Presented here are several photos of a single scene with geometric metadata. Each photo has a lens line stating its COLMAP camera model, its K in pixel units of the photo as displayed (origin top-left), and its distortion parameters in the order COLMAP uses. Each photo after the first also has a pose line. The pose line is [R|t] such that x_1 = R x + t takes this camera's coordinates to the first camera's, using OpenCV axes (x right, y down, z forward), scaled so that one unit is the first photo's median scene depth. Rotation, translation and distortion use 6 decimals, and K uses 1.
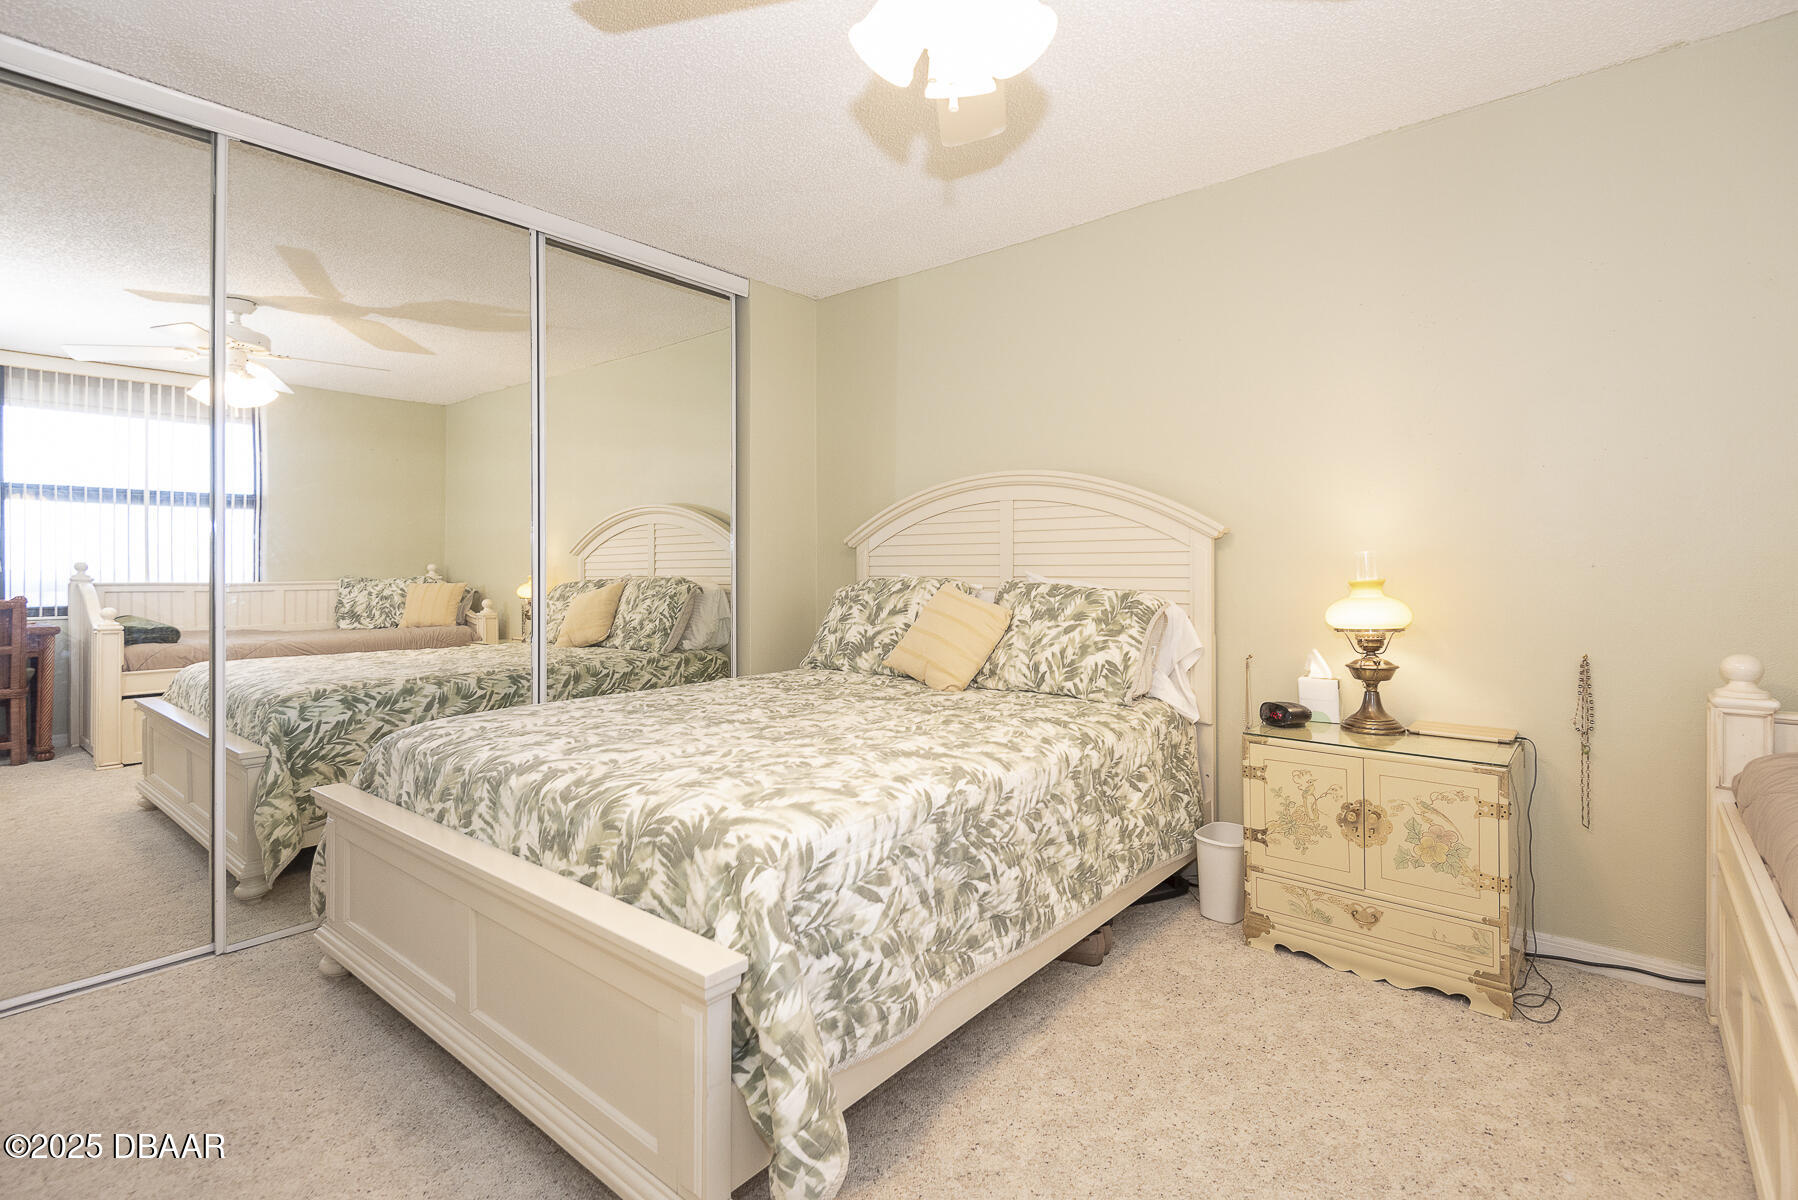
lens RADIAL K [[855.6, 0, 903.1], [0, 855.6, 552.3], [0, 0, 1]] dist [0.001016, 0.000094]
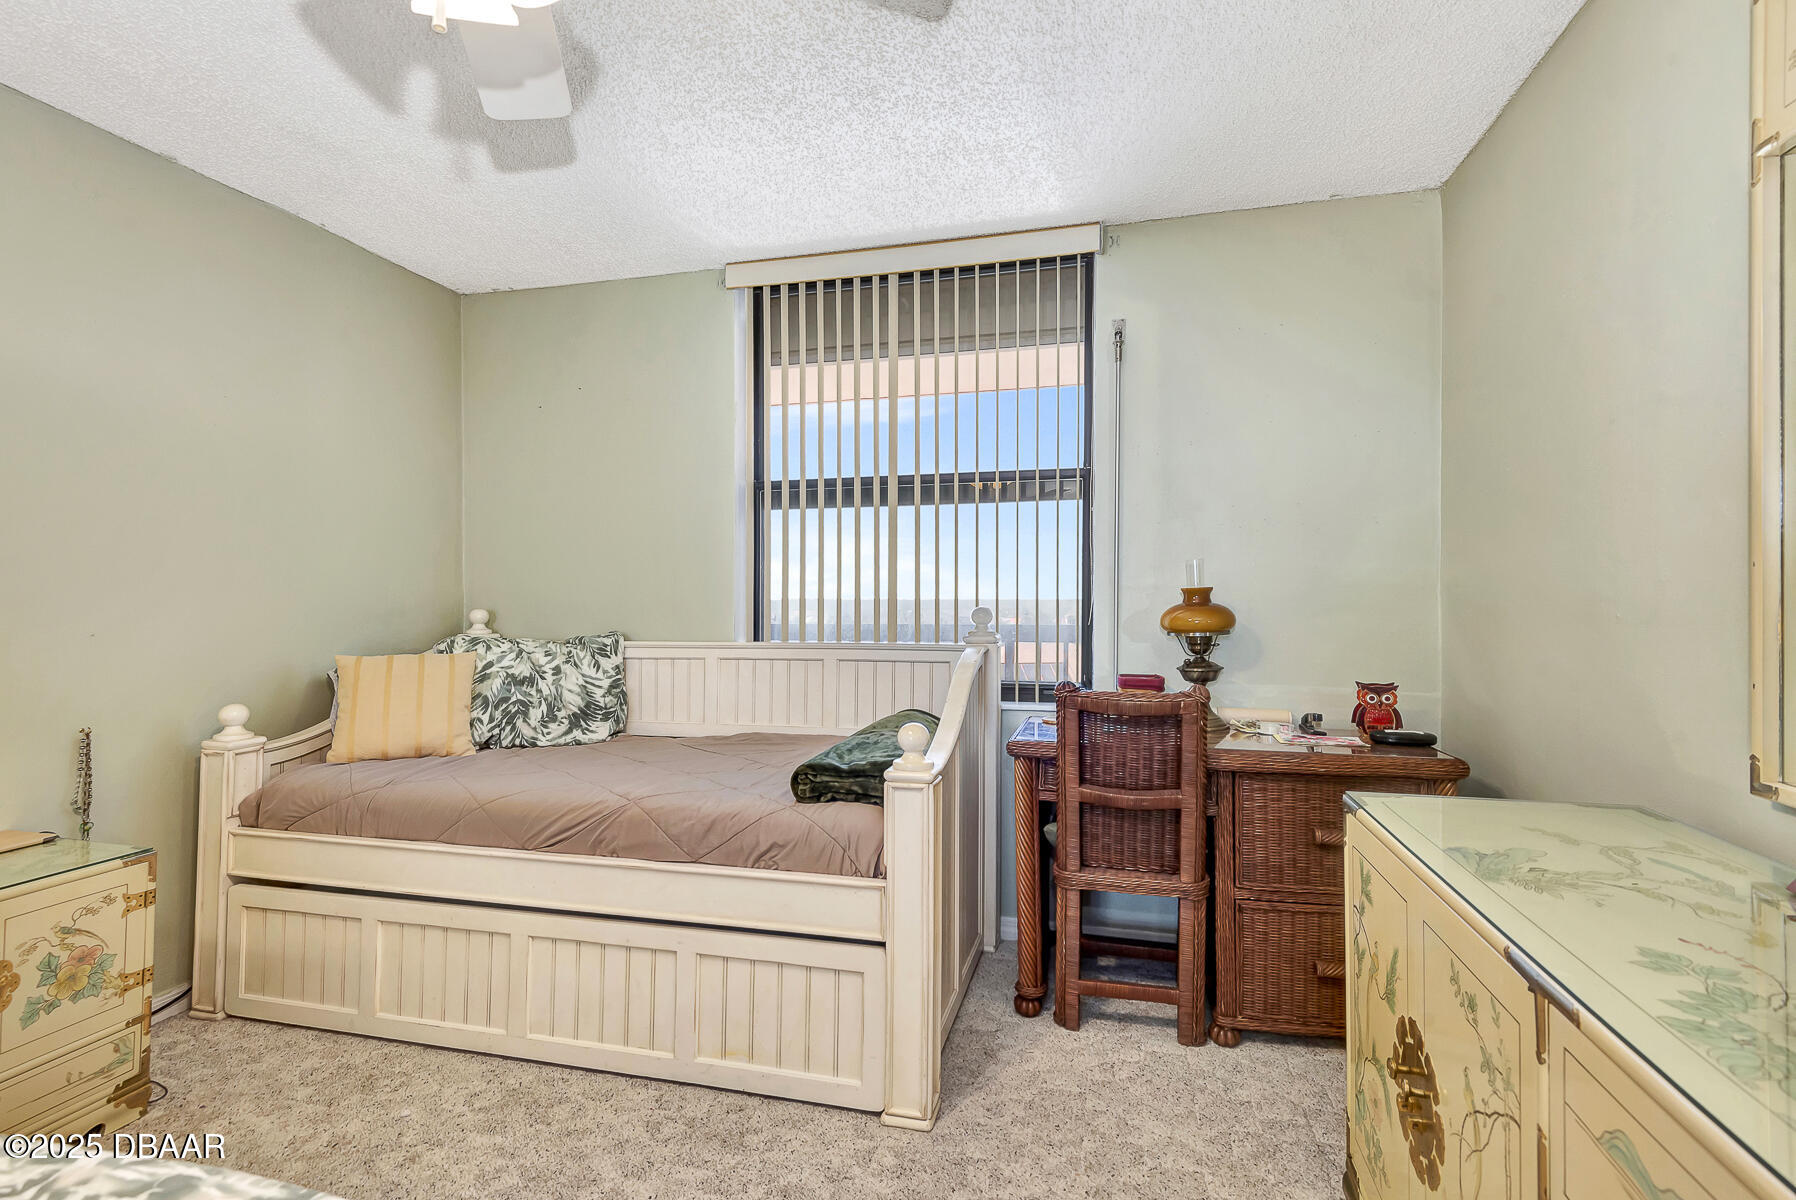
lens RADIAL K [[854.7, 0, 898.8], [0, 854.7, 595.5], [0, 0, 1]] dist [0.001016, 0.000094]
pose [[-0.427682, 0.003967, 0.903920, -0.515786], [-0.003415, 0.999976, -0.006005, -0.032105], [-0.903923, -0.005655, -0.427659, 0.640323]]
